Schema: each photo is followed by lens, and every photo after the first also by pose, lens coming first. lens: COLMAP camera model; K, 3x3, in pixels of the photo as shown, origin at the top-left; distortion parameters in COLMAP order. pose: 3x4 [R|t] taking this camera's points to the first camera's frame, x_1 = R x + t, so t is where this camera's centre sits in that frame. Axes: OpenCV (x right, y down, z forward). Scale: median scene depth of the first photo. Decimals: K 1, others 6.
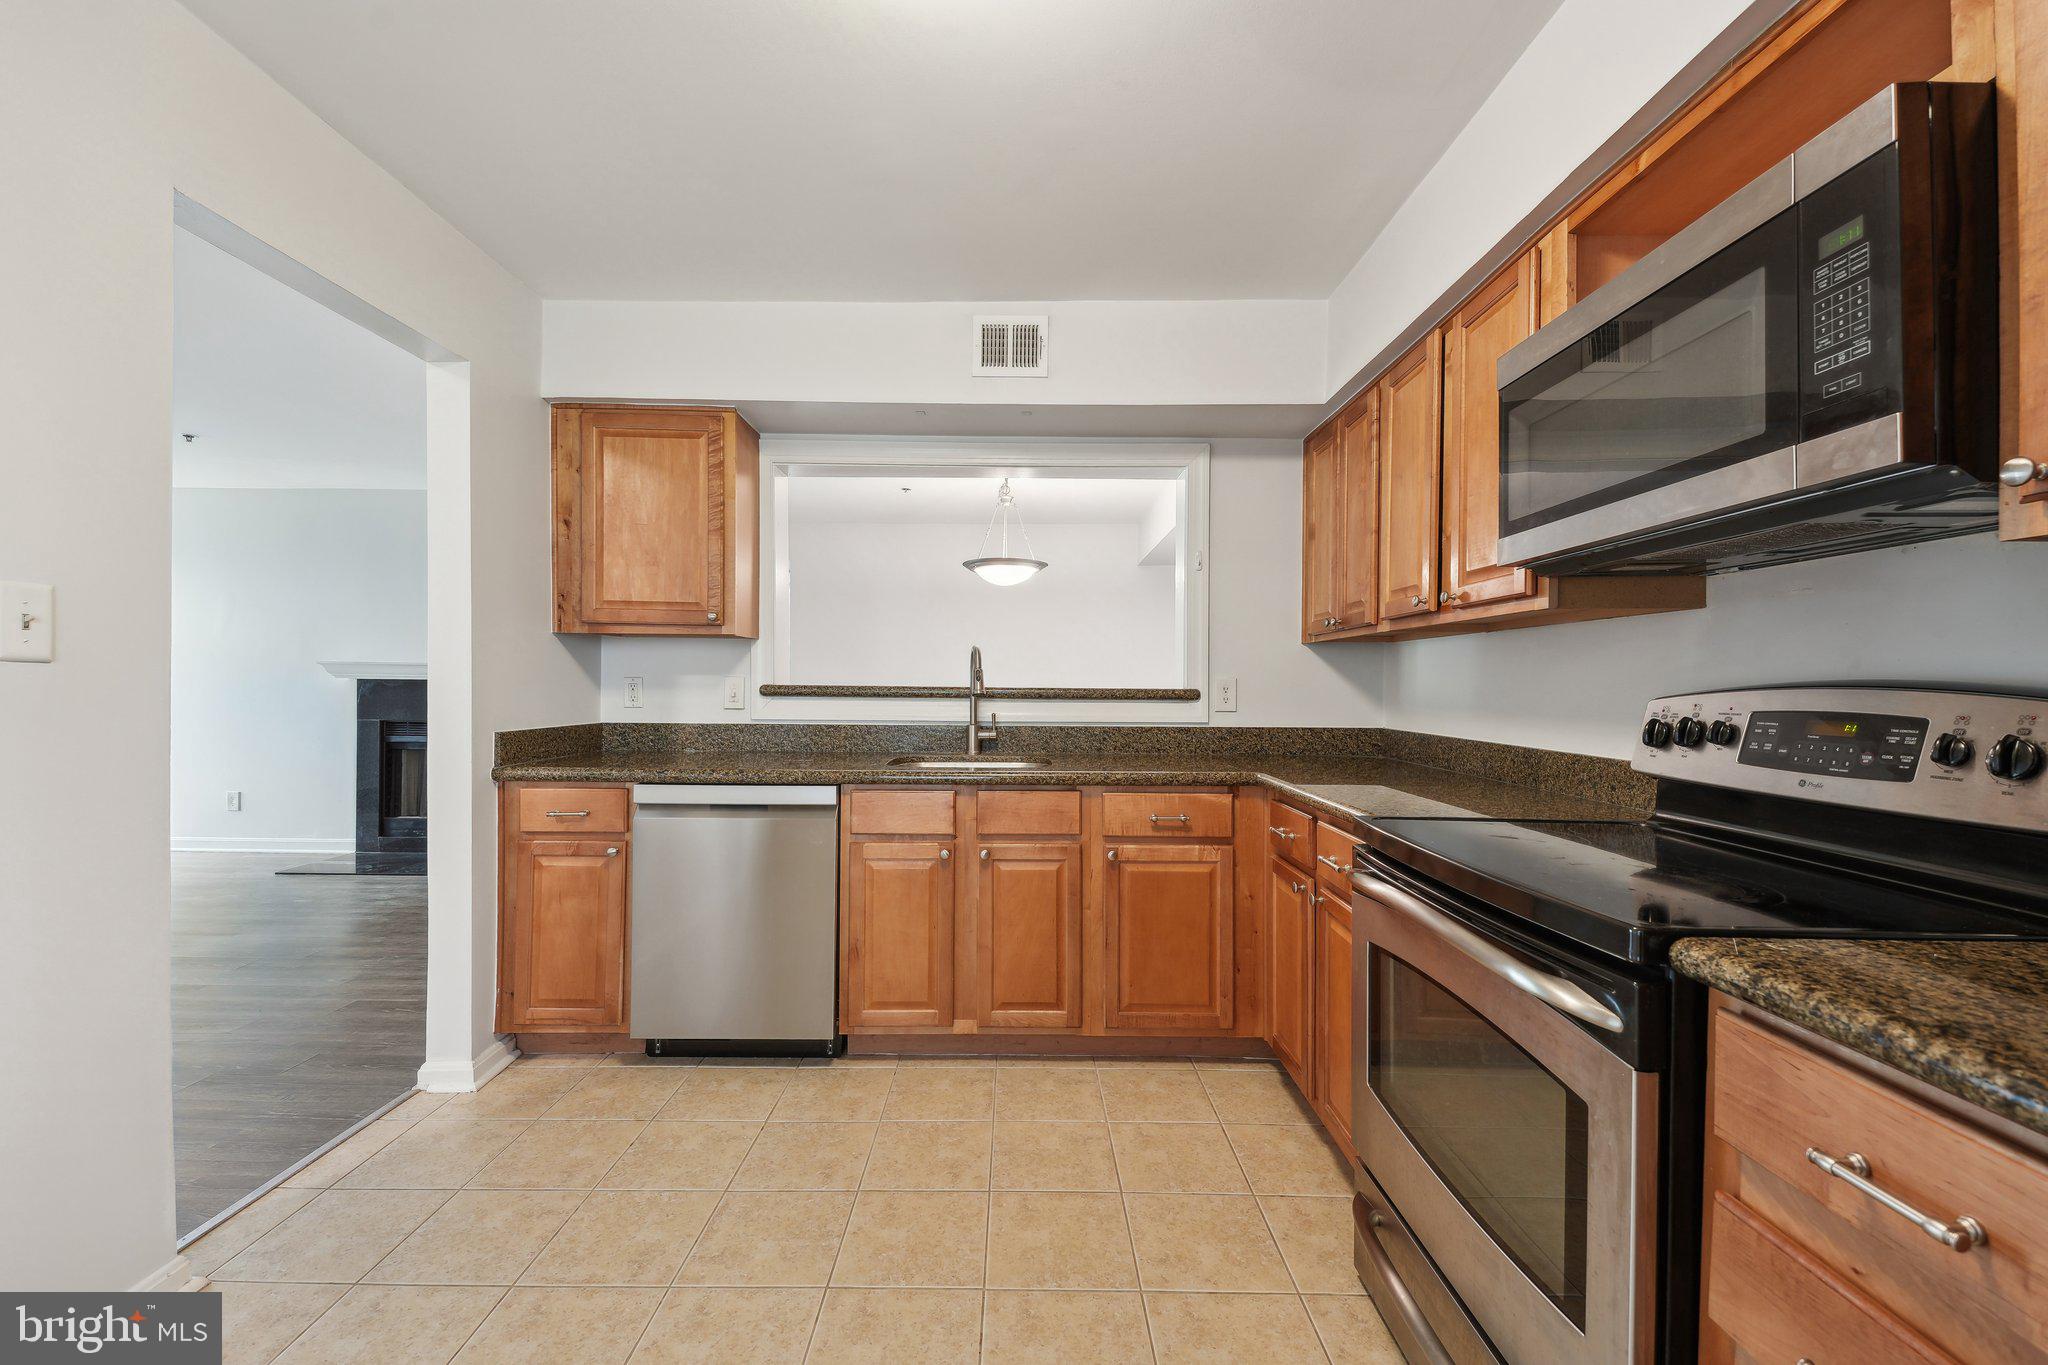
lens RADIAL K [[828.2, 0, 1018.8], [0, 828.2, 687.3], [0, 0, 1]] dist [0.040280, -0.022596]
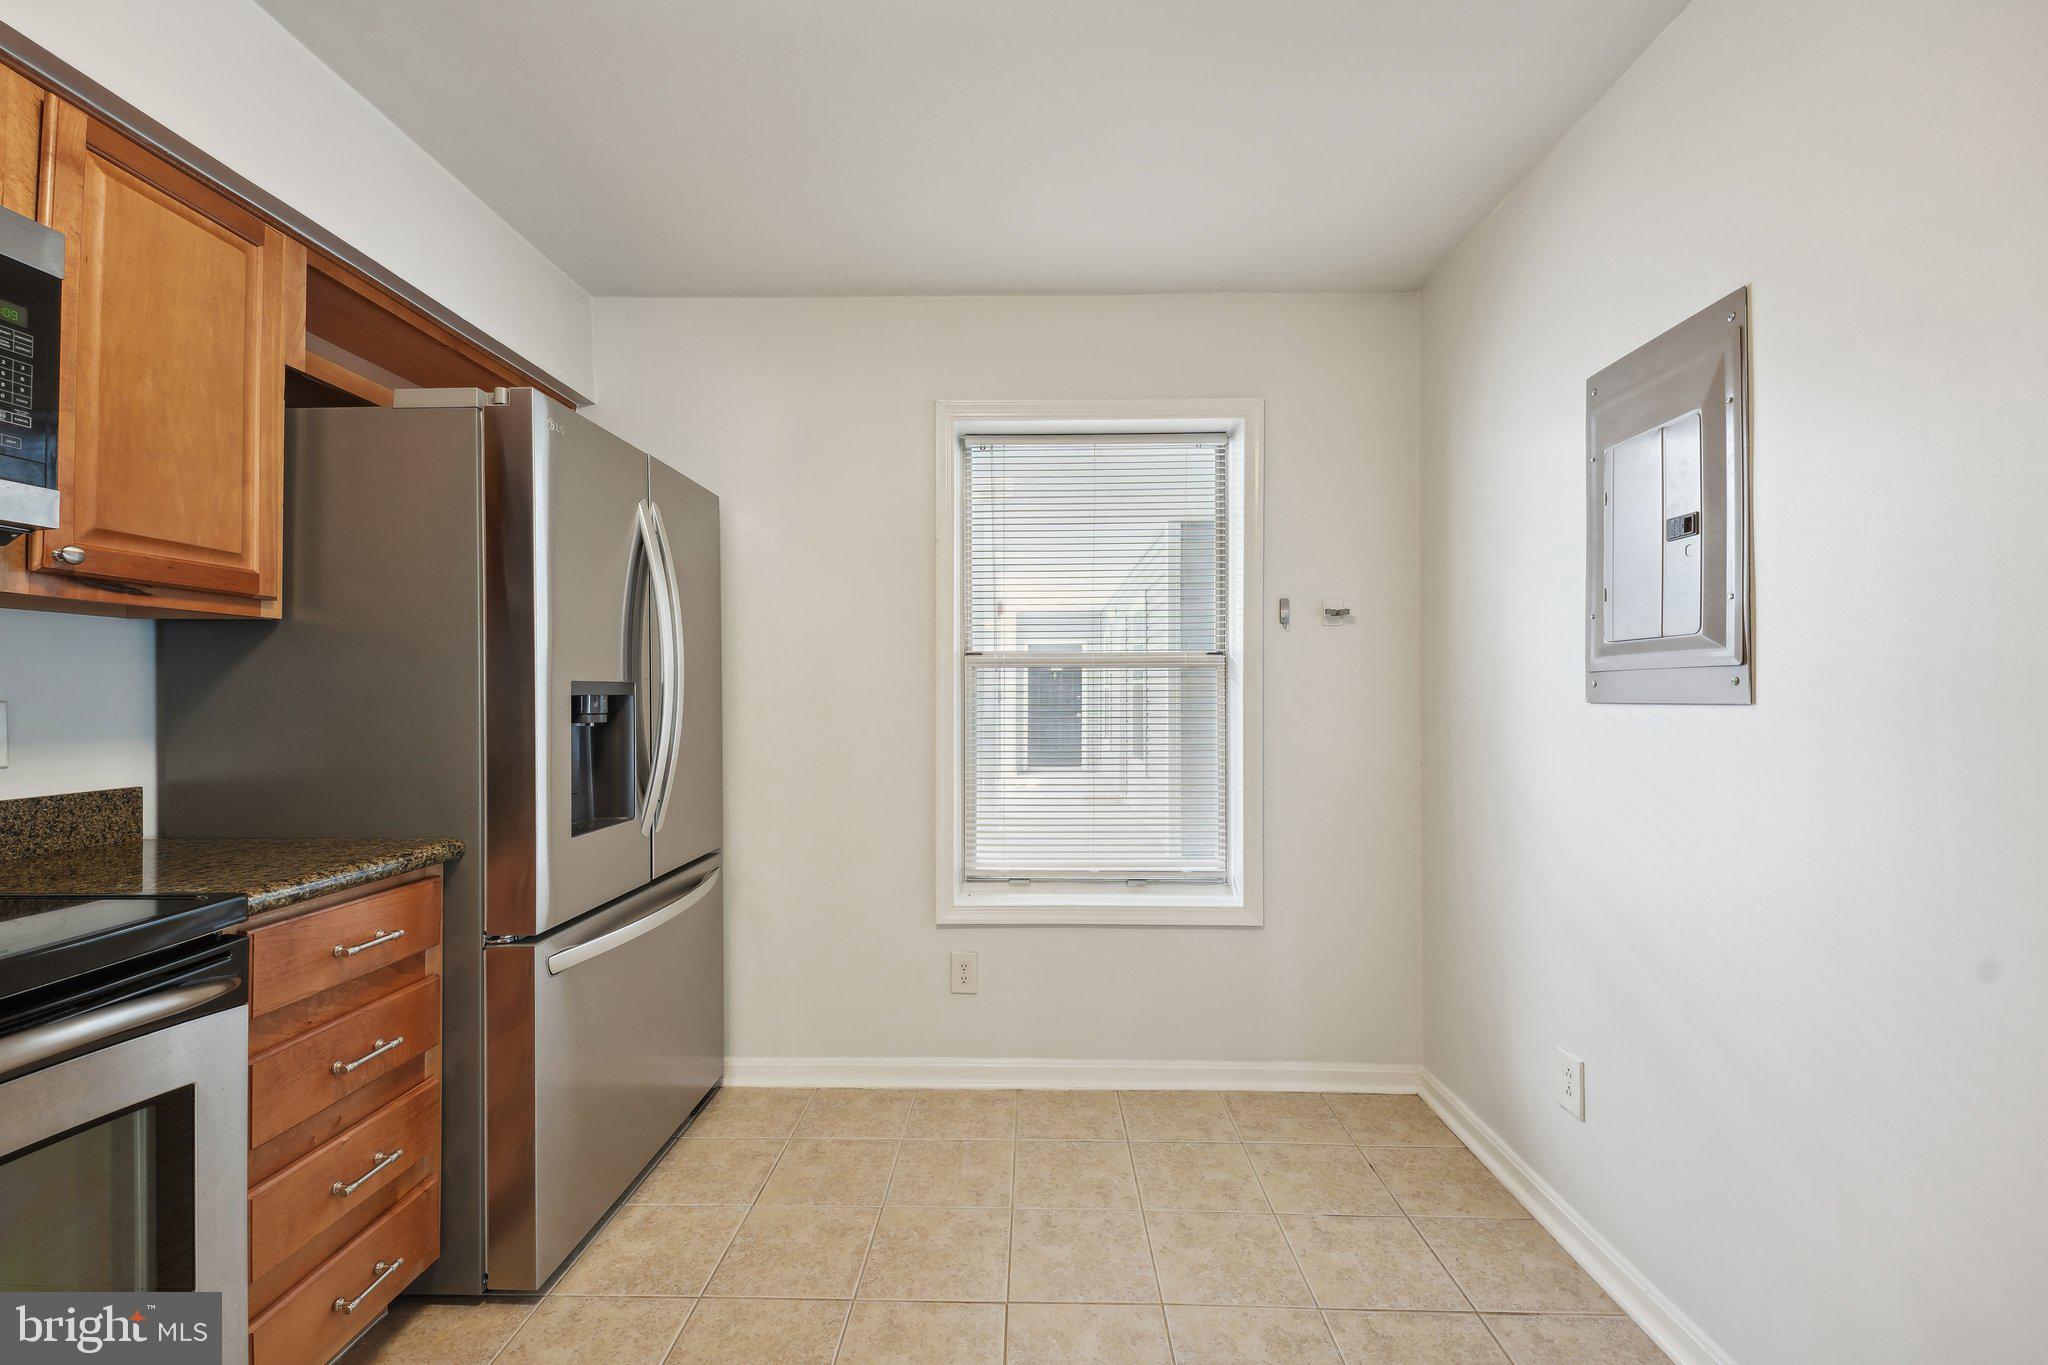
lens RADIAL K [[825.8, 0, 1024.0], [0, 825.8, 682.5], [0, 0, 1]] dist [0.017484, -0.011101]
pose [[-0.999886, -0.009345, 0.011901, -0.165386], [-0.009429, 0.999930, -0.007081, -0.013234], [-0.011834, -0.007192, -0.999904, 0.819780]]
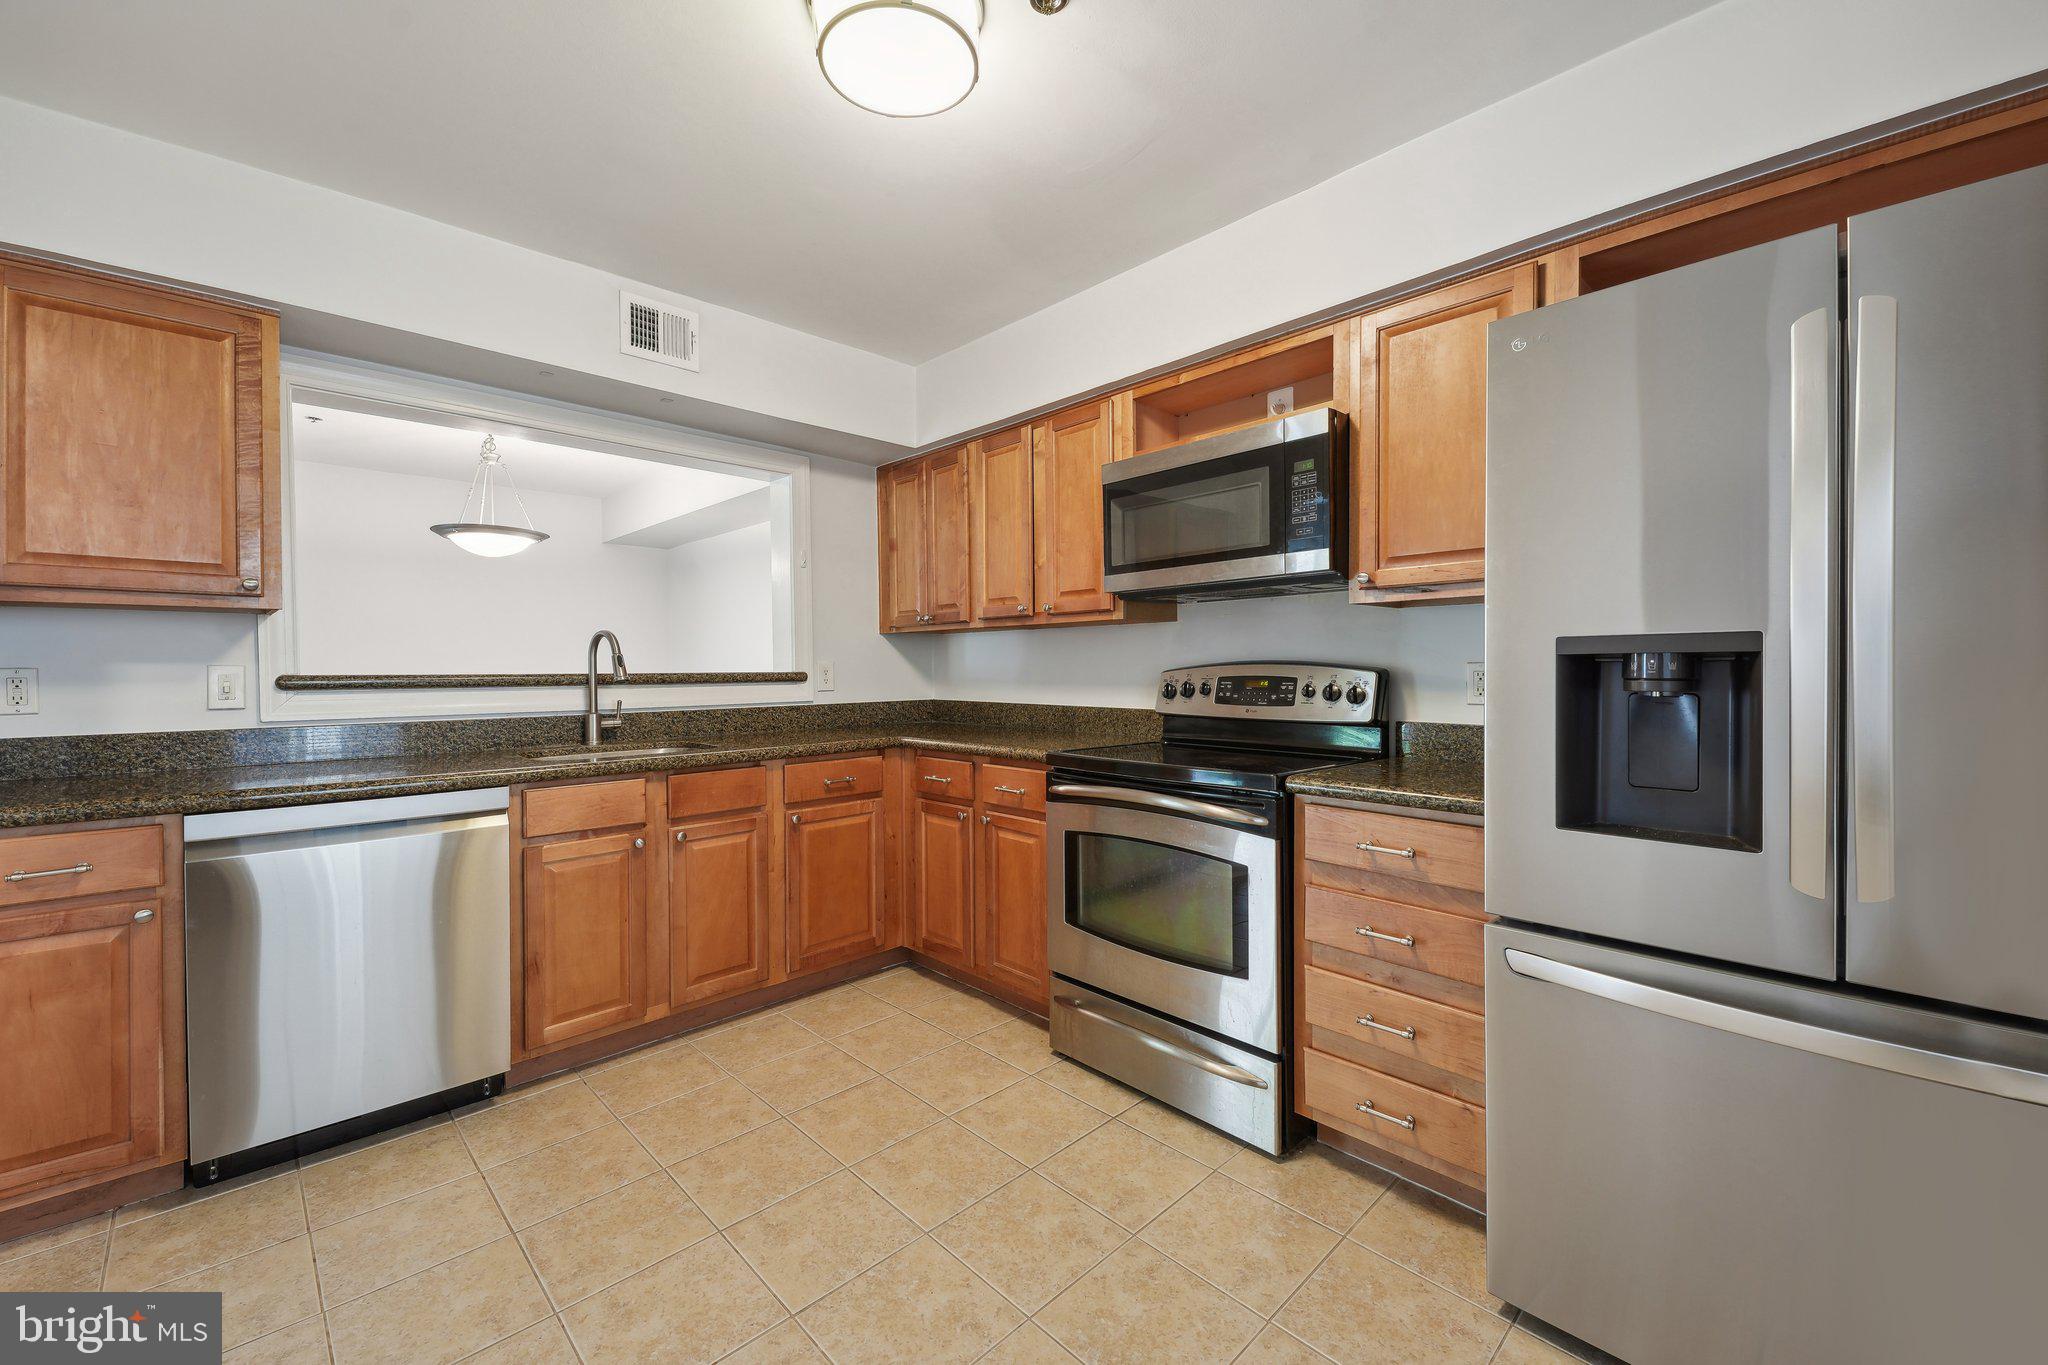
lens RADIAL K [[815.3, 0, 1035.2], [0, 815.3, 676.4], [0, 0, 1]] dist [0.040870, -0.020722]
pose [[0.709910, -0.020580, 0.703992, -0.433956], [0.015540, 0.999787, 0.013556, -0.002456], [-0.704121, 0.001317, 0.710079, -0.024399]]
